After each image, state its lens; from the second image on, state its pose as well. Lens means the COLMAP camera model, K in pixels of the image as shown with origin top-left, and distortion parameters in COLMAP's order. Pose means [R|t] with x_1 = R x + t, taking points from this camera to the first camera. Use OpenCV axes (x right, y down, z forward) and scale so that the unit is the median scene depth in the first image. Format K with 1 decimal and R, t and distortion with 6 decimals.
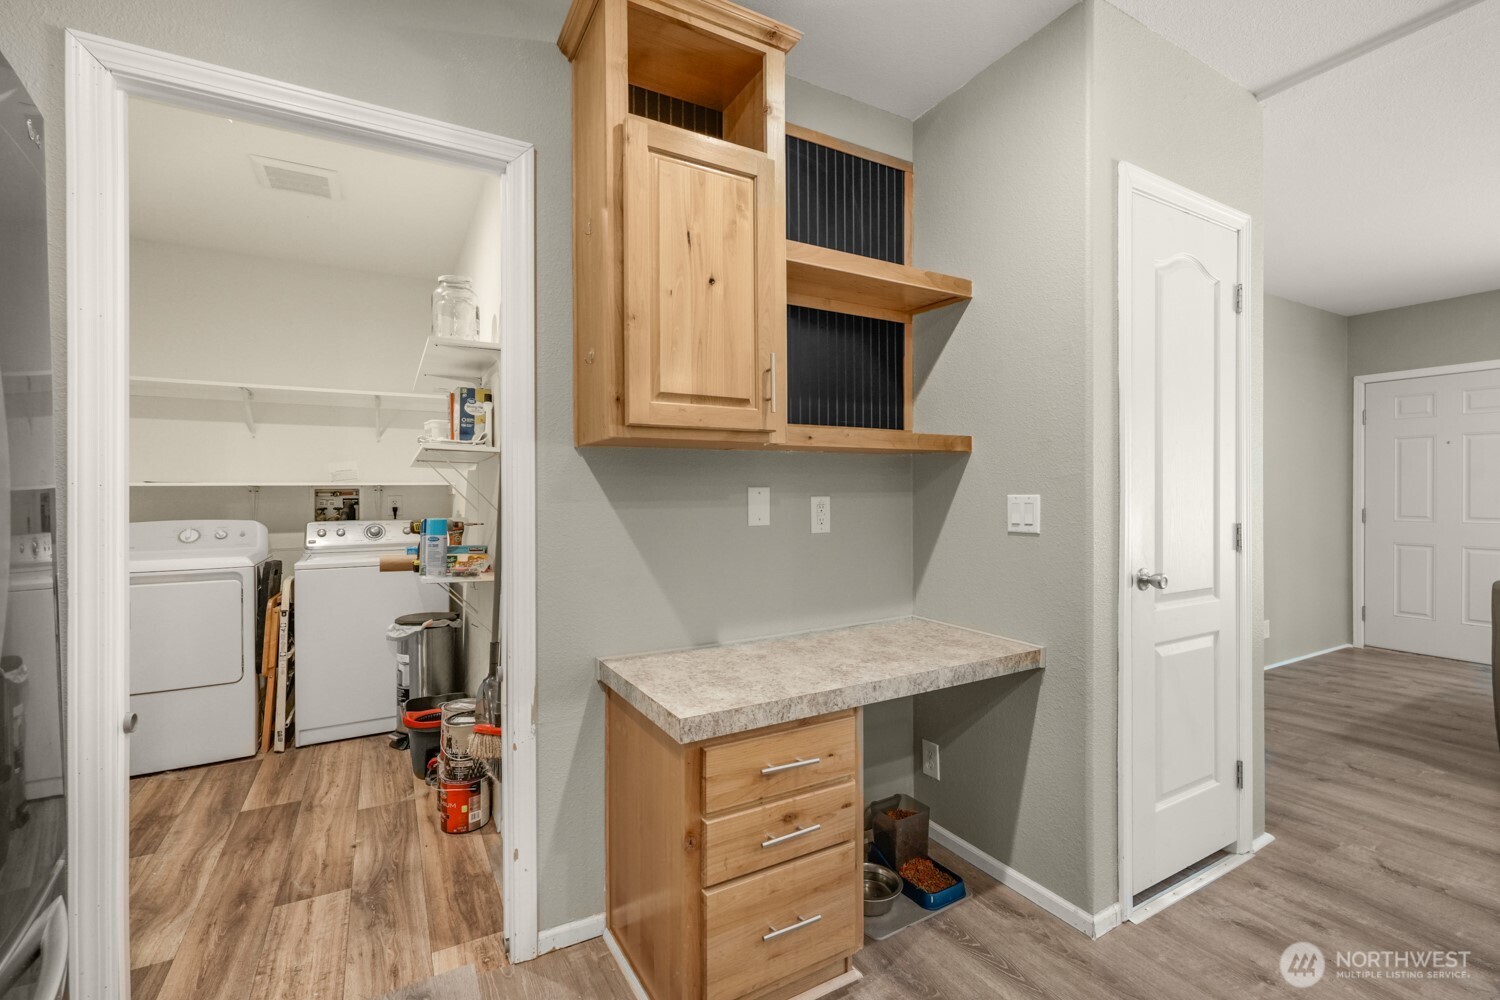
lens RADIAL K [[658.4, 0, 756.0], [0, 658.4, 495.1], [0, 0, 1]] dist [-0.002270, 0.001704]
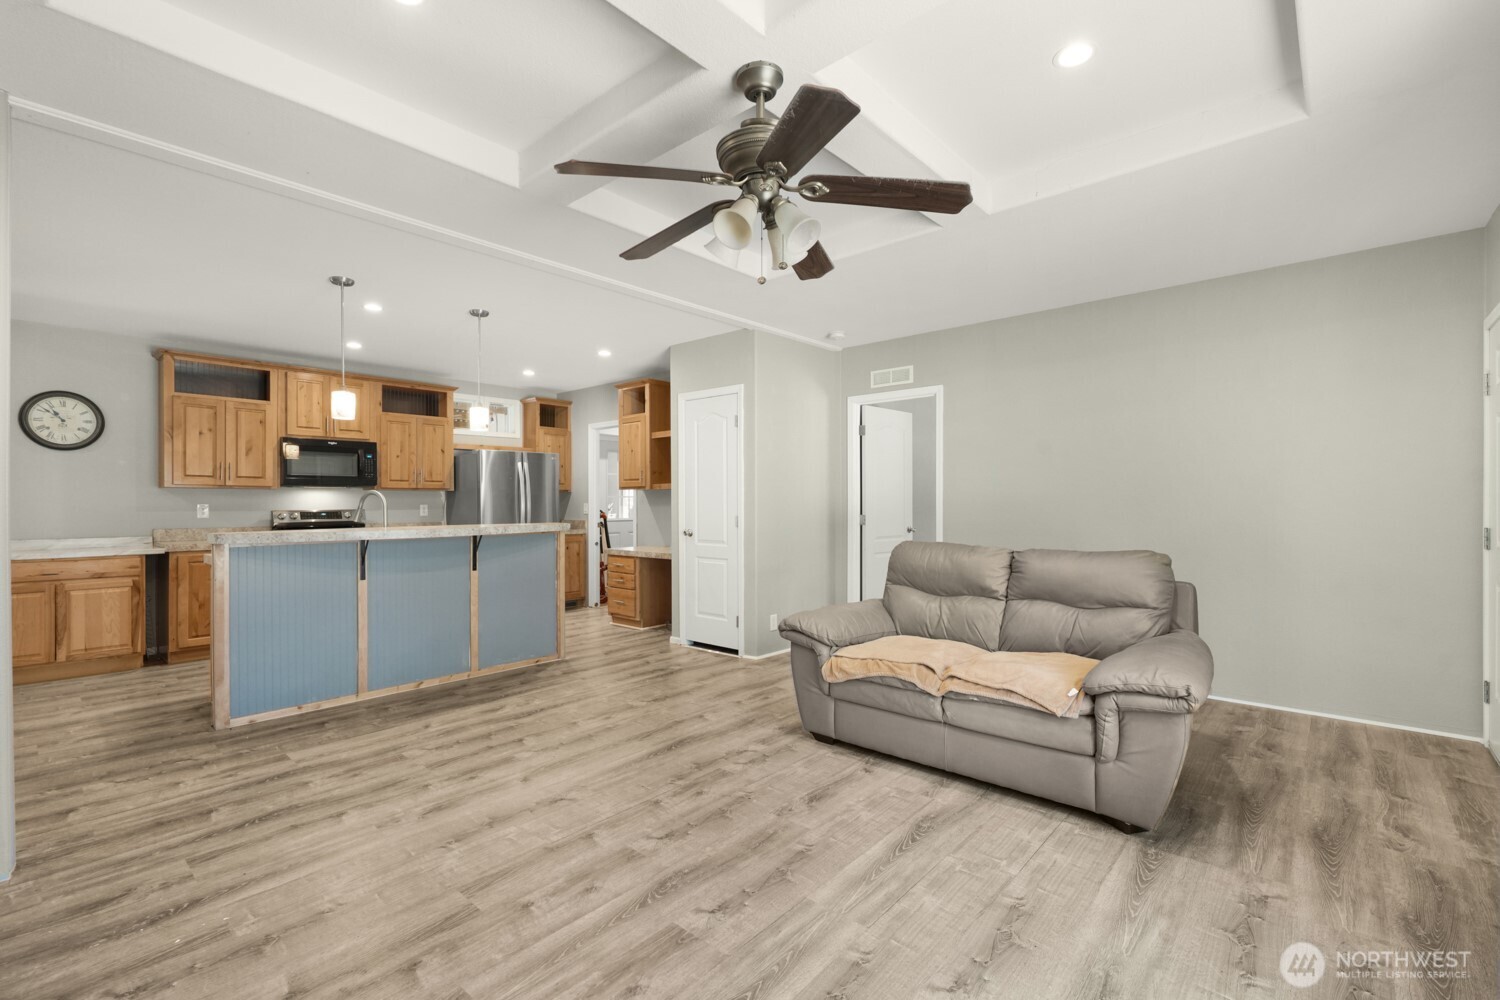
lens RADIAL K [[658.4, 0, 757.1], [0, 658.4, 505.9], [0, 0, 1]] dist [-0.002270, 0.001704]
pose [[0.330865, 0.010141, -0.943623, 2.993324], [-0.001237, 0.999946, 0.010312, -0.018535], [0.943677, -0.002245, 0.330860, 0.276567]]
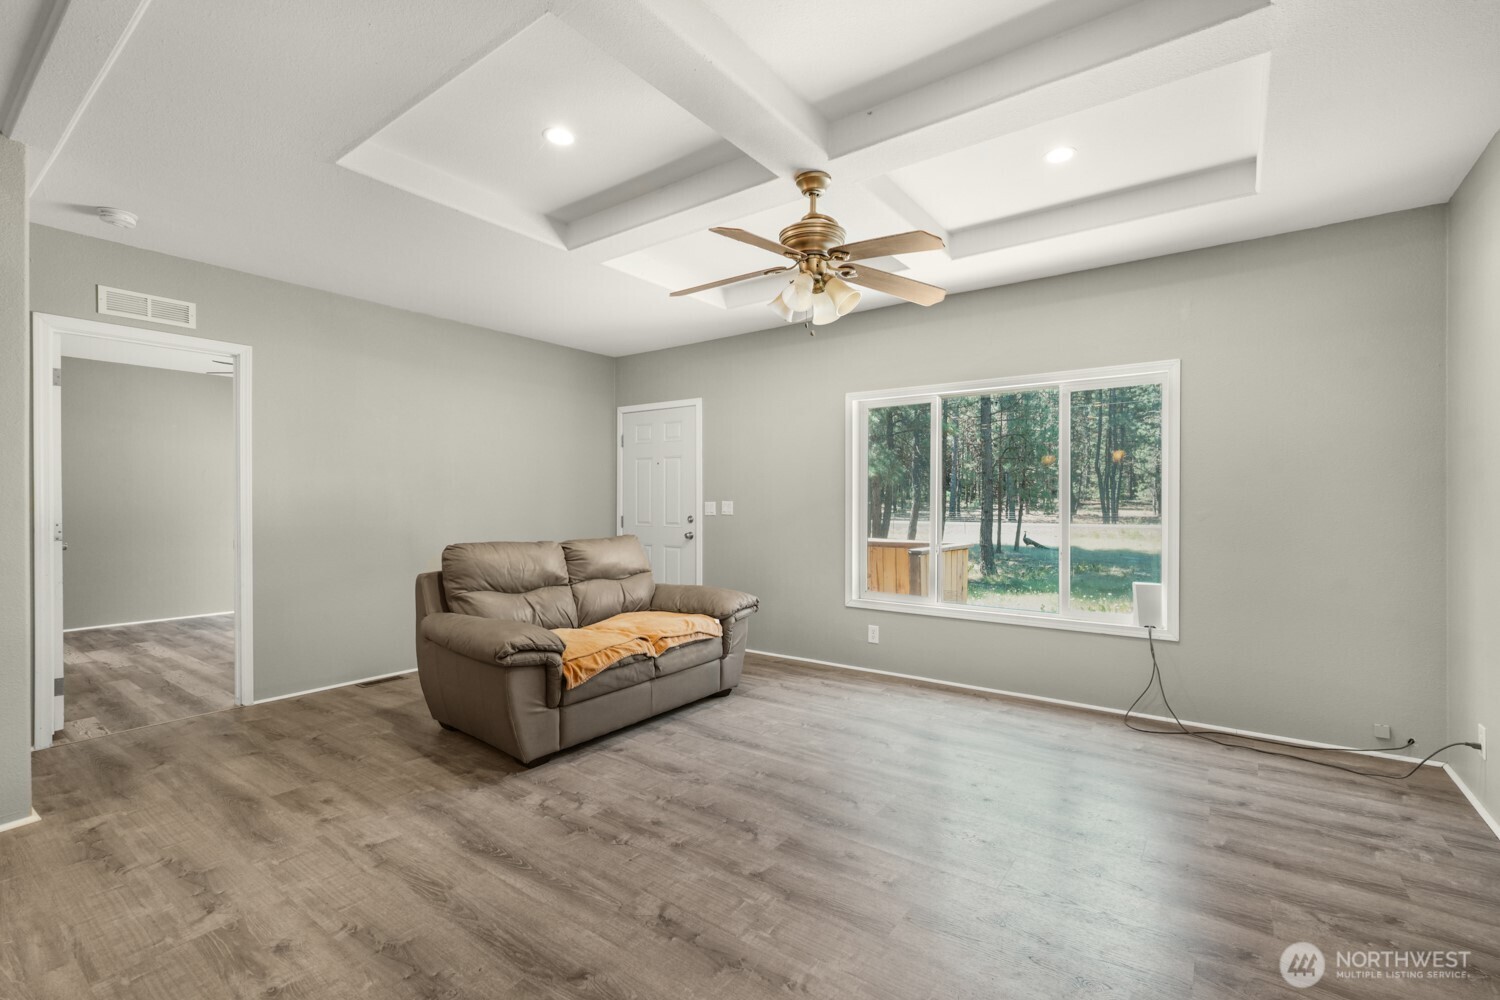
lens RADIAL K [[658.4, 0, 752.3], [0, 658.4, 506.8], [0, 0, 1]] dist [-0.002270, 0.001704]
pose [[0.909878, 0.000198, 0.414877, 1.468243], [-0.001562, 0.999994, 0.002950, -0.001094], [-0.414874, -0.003332, 0.909873, -0.497801]]
